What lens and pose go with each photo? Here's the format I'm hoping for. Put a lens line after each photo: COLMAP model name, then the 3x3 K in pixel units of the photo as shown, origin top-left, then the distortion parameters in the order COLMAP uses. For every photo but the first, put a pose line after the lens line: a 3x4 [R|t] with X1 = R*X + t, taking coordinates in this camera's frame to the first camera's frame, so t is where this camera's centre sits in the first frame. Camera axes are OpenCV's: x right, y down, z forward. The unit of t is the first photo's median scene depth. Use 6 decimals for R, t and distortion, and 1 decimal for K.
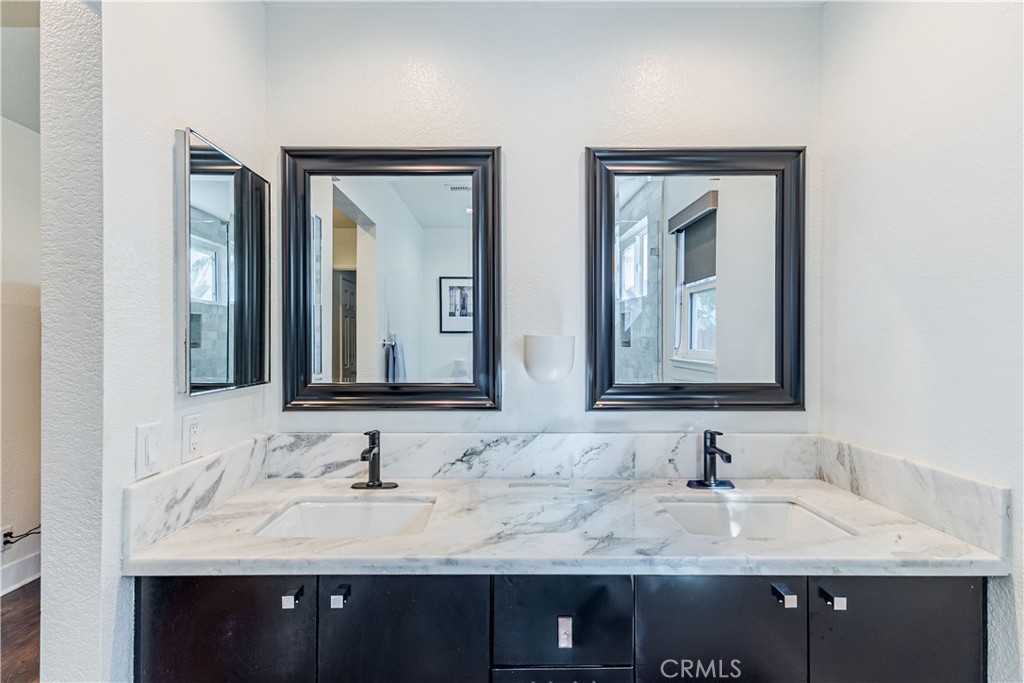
lens RADIAL K [[469.5, 0, 505.4], [0, 469.5, 349.9], [0, 0, 1]] dist [0.005604, -0.001901]
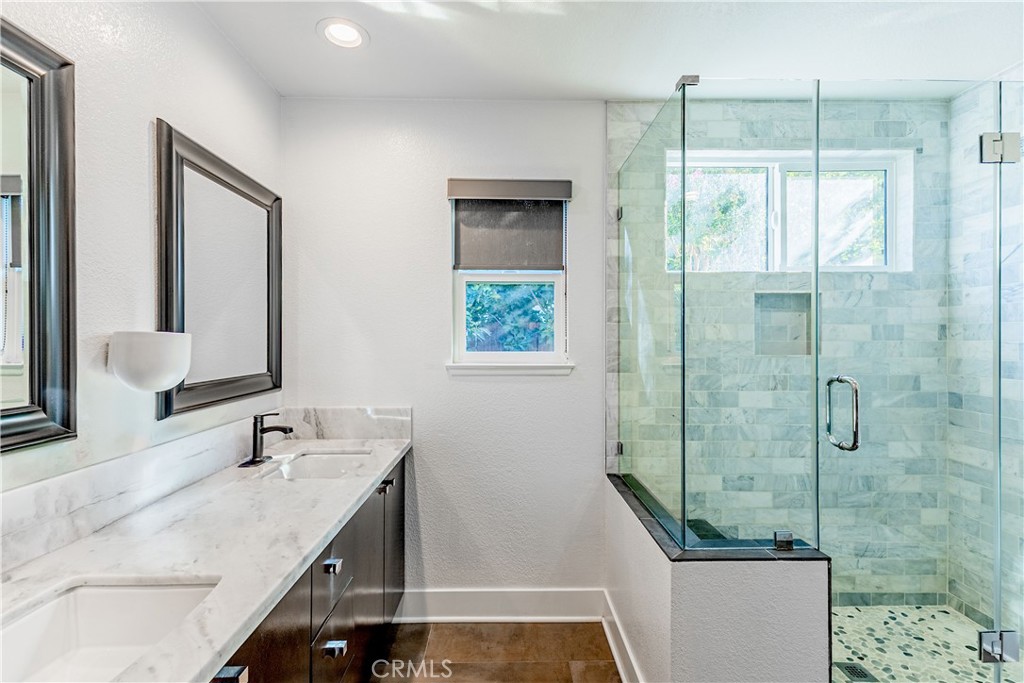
lens RADIAL K [[469.5, 0, 506.5], [0, 469.5, 339.7], [0, 0, 1]] dist [0.005604, -0.001901]
pose [[-0.014858, 0.002571, 0.999886, -0.780249], [0.005037, 0.999984, -0.002496, -0.011554], [-0.999877, 0.004999, -0.014871, 0.397477]]
